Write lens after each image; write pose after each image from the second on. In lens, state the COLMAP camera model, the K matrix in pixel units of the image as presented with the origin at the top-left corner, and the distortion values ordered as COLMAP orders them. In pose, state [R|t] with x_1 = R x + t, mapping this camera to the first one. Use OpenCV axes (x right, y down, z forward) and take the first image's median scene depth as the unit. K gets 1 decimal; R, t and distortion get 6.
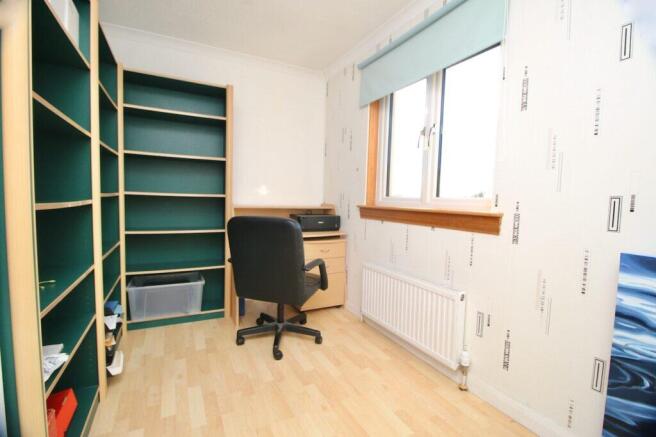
lens RADIAL K [[305.7, 0, 325.6], [0, 305.7, 217.8], [0, 0, 1]] dist [0.004724, -0.005763]
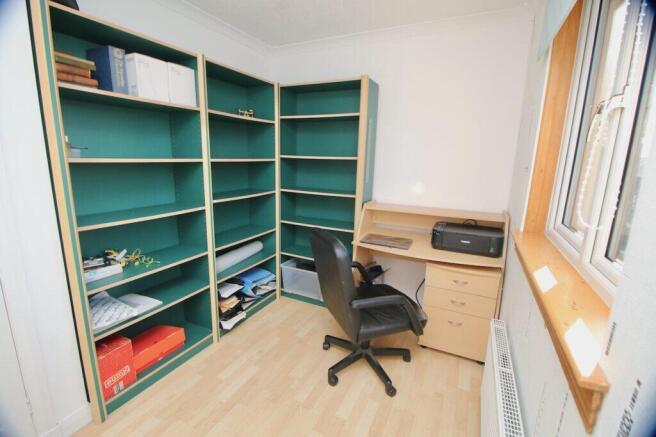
lens RADIAL K [[305.7, 0, 325.9], [0, 305.7, 218.2], [0, 0, 1]] dist [0.004724, -0.005763]
pose [[0.593152, 0.152591, -0.790498, 0.460127], [-0.058419, 0.987444, 0.146773, -0.165238], [0.802968, -0.040879, 0.594619, 0.413770]]
